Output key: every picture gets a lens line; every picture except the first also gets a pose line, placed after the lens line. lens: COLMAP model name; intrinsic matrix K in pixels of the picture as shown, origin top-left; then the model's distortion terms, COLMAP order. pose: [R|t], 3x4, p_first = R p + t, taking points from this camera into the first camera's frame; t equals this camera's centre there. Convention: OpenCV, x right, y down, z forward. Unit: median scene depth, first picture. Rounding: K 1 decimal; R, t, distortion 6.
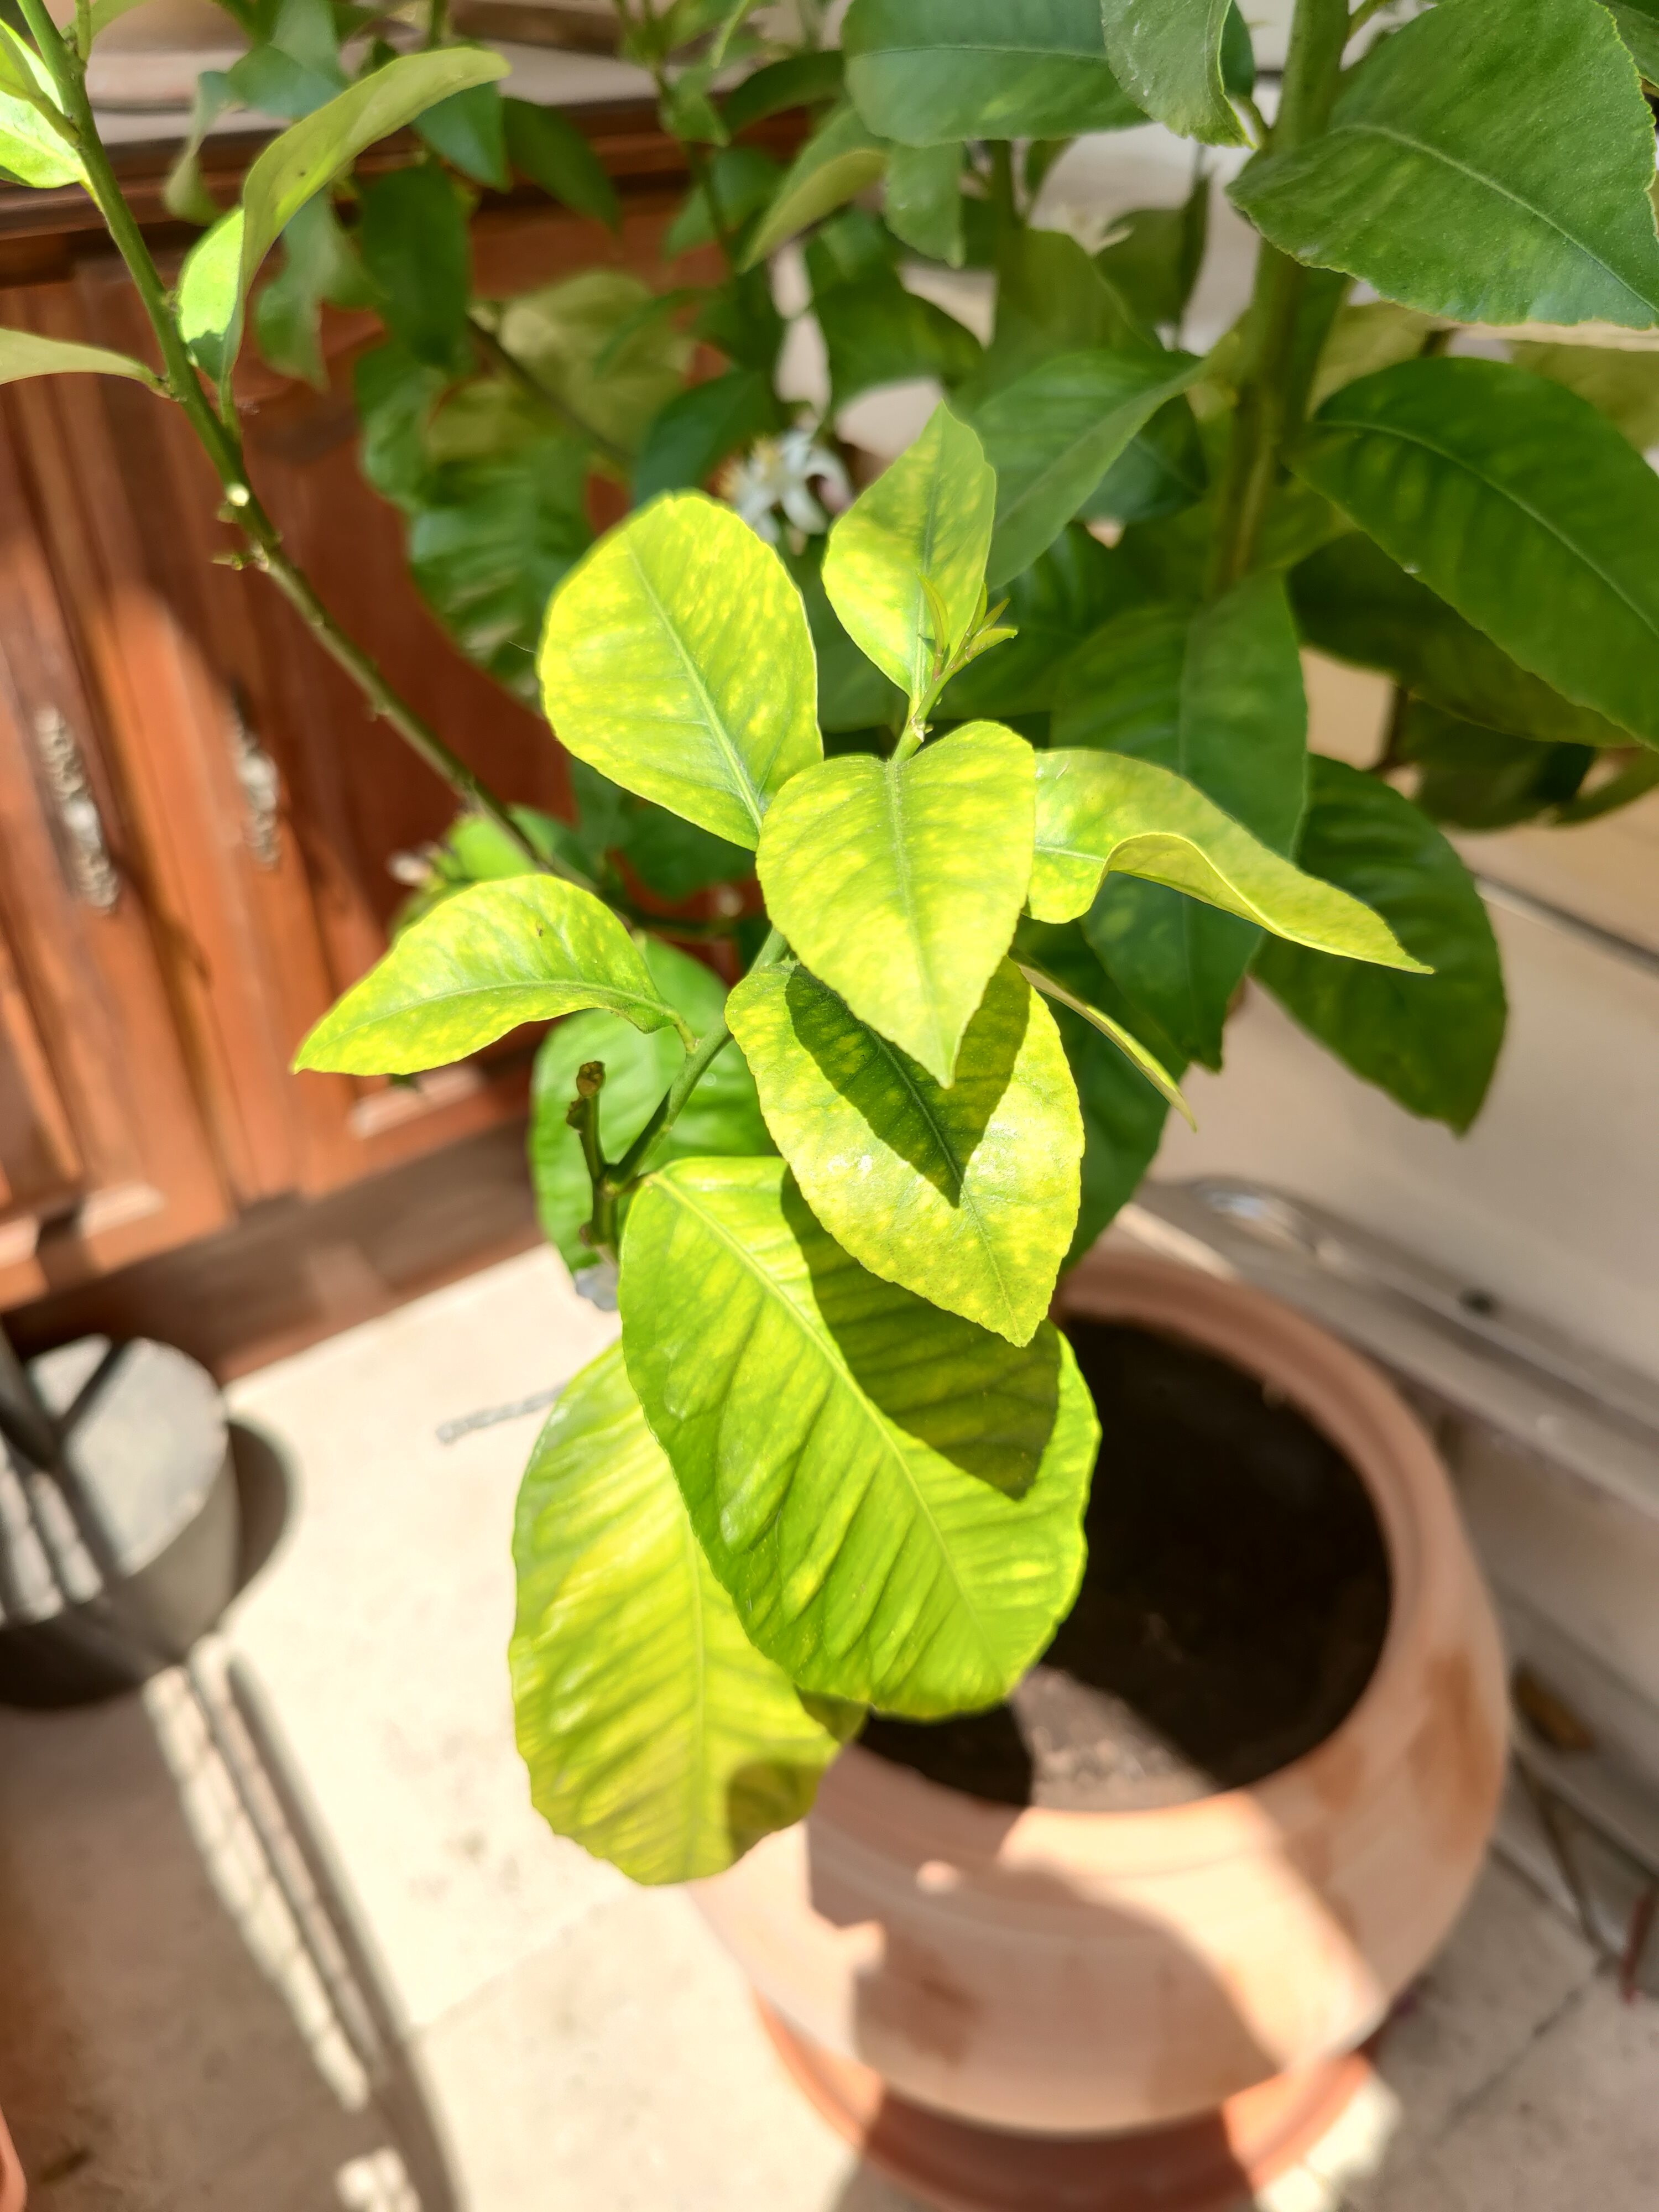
lens RADIAL K [[1722.4, 0, 829.5], [0, 1722.4, 1106.0], [0, 0, 1]] dist [-0.003765, 0.003997]
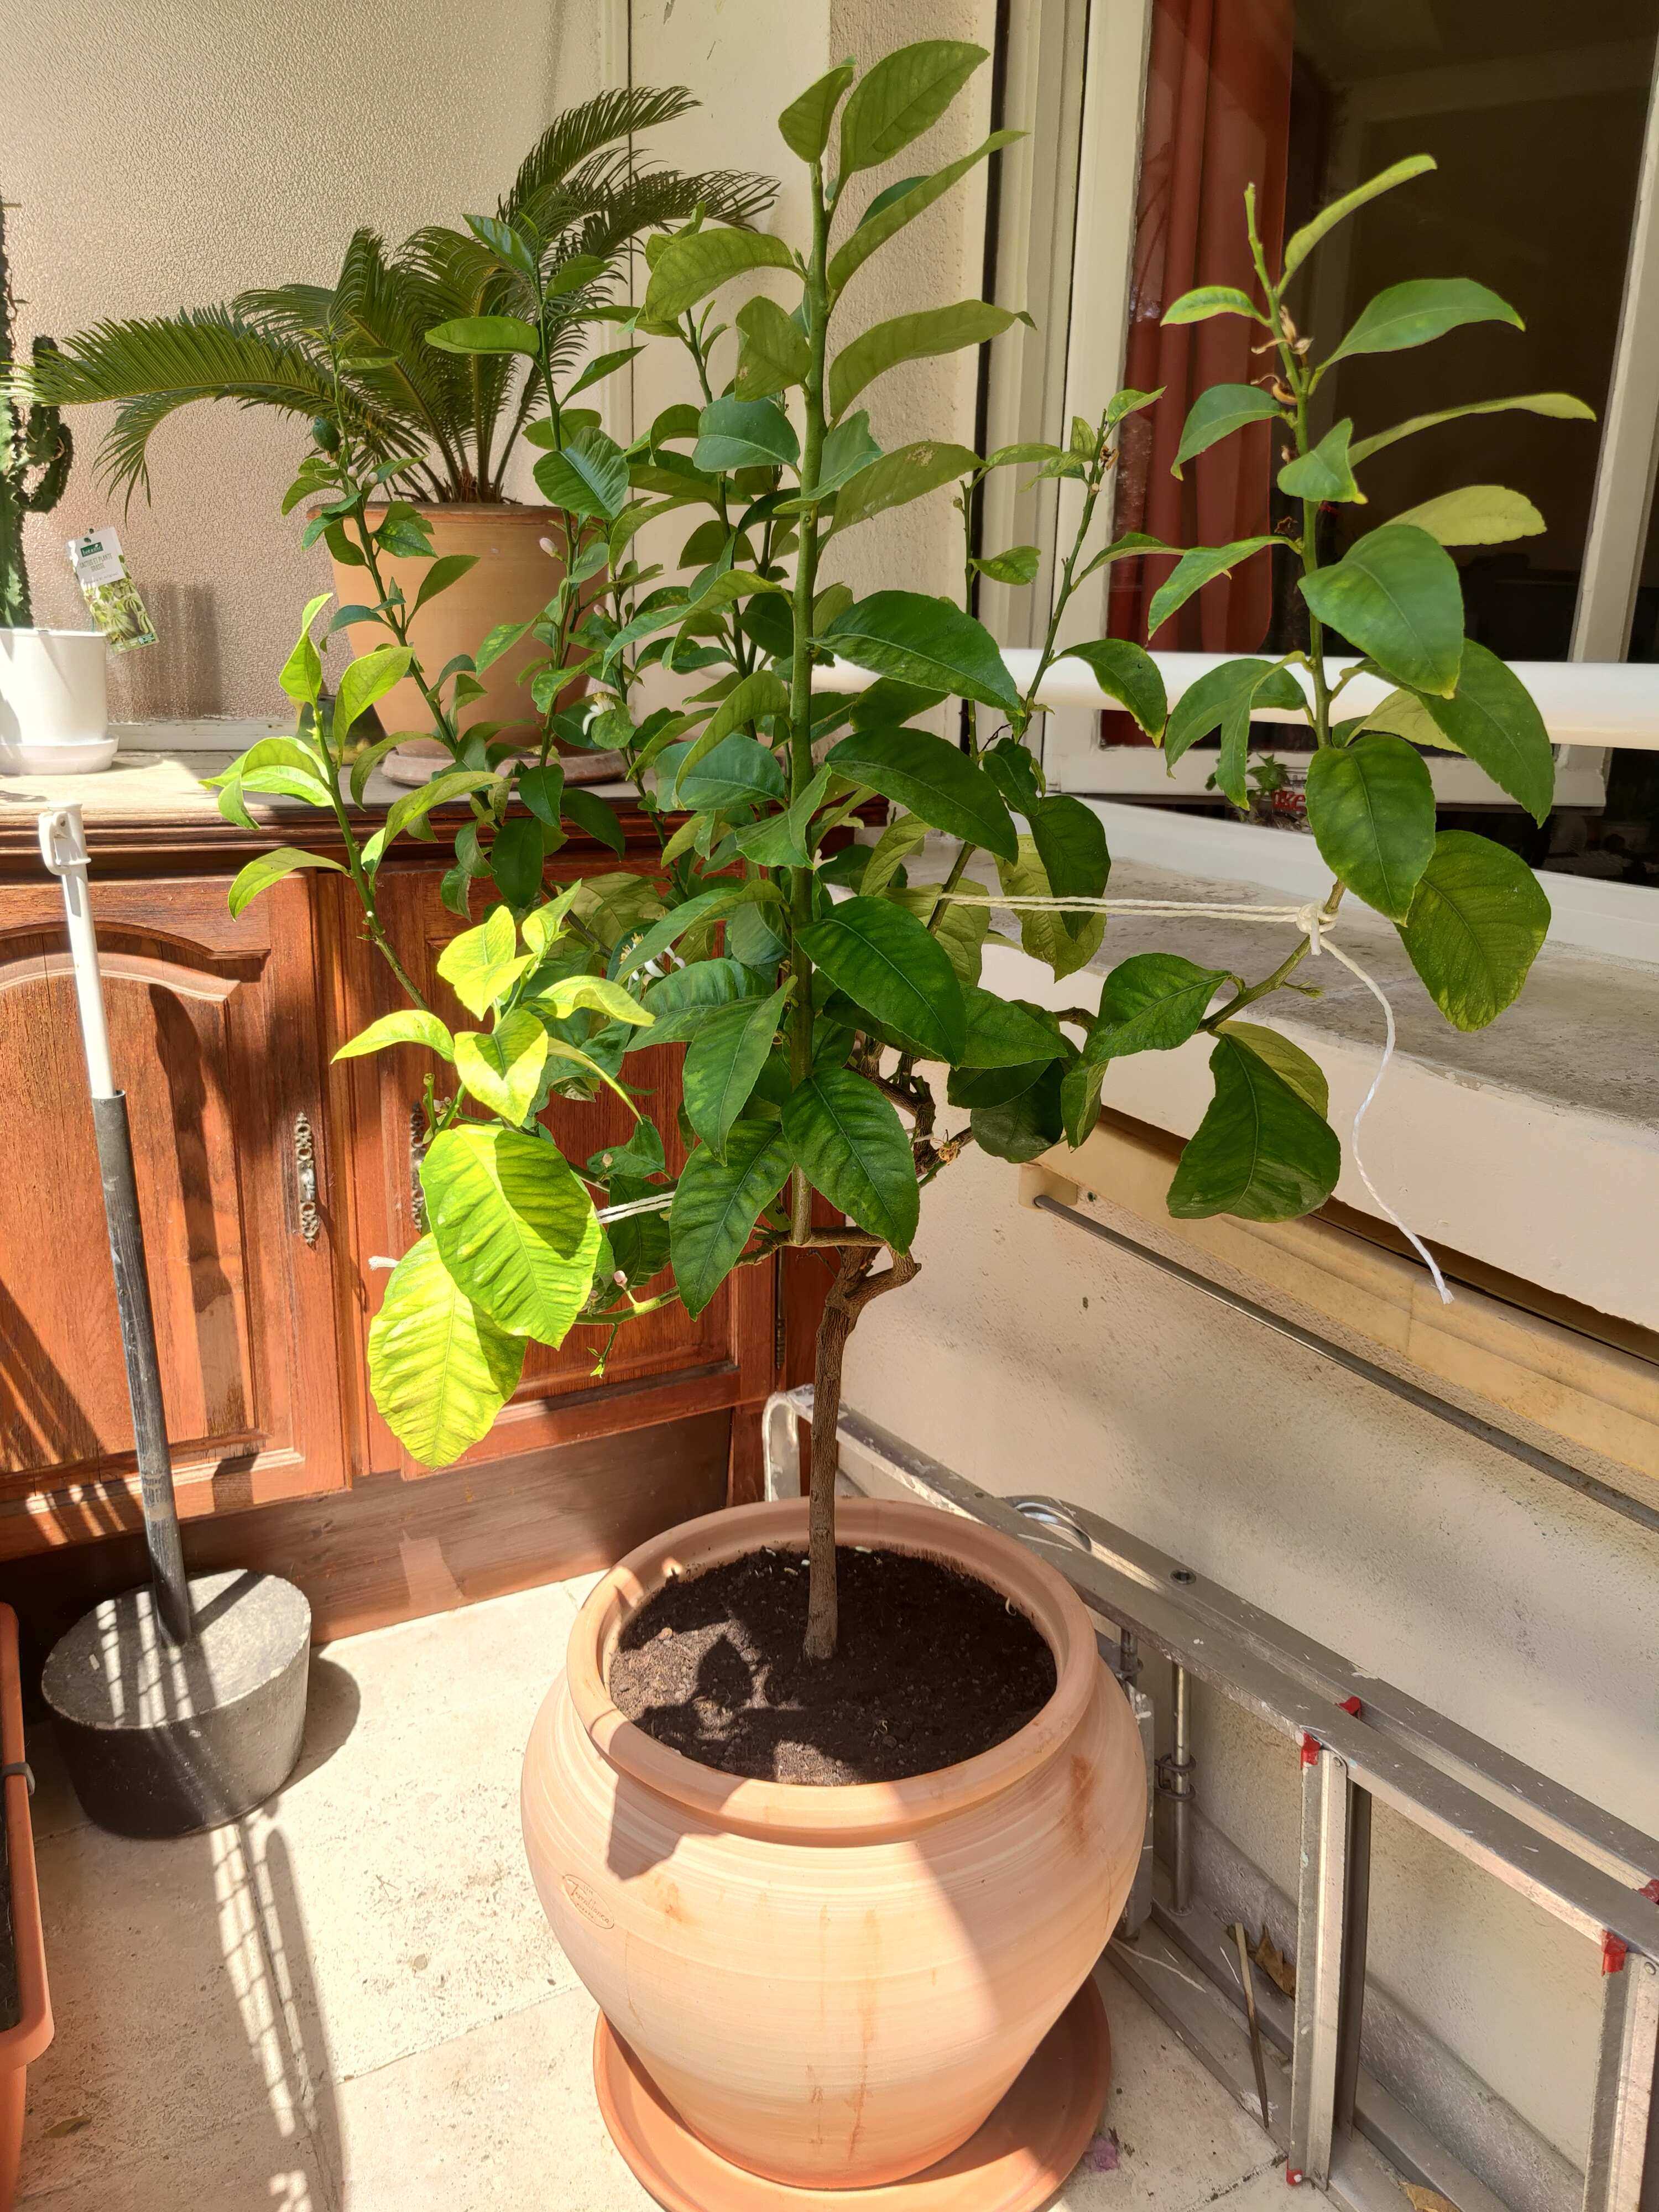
lens RADIAL K [[1710.8, 0, 829.5], [0, 1710.8, 1106.0], [0, 0, 1]] dist [0.082351, -0.074809]
pose [[0.987941, 0.064615, -0.140702, 0.265559], [-0.109664, 0.933536, -0.341297, 0.265662], [0.109298, 0.352611, 0.929365, -0.454453]]
